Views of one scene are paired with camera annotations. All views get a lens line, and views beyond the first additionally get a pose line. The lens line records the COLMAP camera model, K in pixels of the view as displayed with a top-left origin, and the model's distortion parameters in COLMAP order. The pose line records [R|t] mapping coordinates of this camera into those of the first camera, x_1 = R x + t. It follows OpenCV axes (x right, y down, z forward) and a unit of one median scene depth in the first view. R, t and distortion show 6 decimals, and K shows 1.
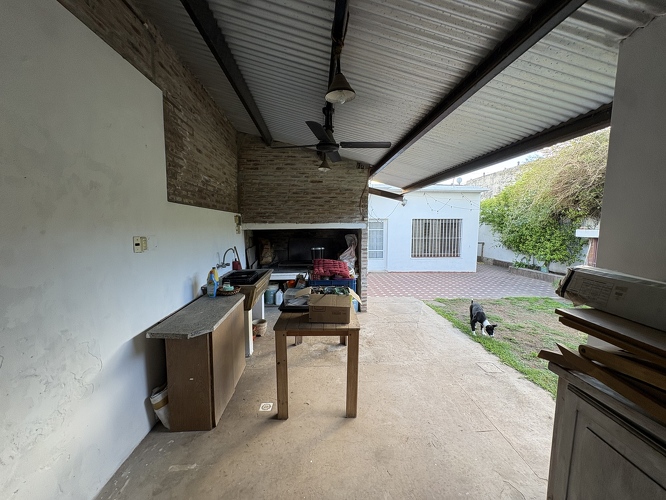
lens RADIAL K [[265.3, 0, 334.2], [0, 265.3, 250.1], [0, 0, 1]] dist [0.004050, -0.001225]
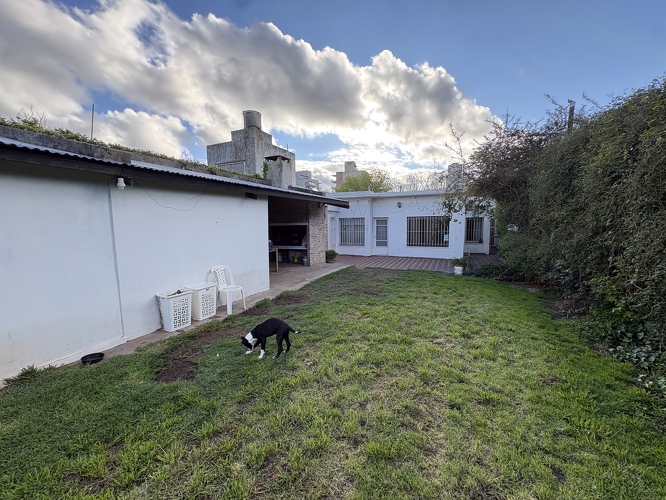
lens RADIAL K [[265.3, 0, 332.2], [0, 265.3, 252.1], [0, 0, 1]] dist [0.004050, -0.001225]
pose [[0.879039, 0.040371, -0.475037, 1.277335], [-0.027639, 0.999048, 0.033759, 0.048118], [0.475947, -0.016546, 0.879318, -0.726244]]
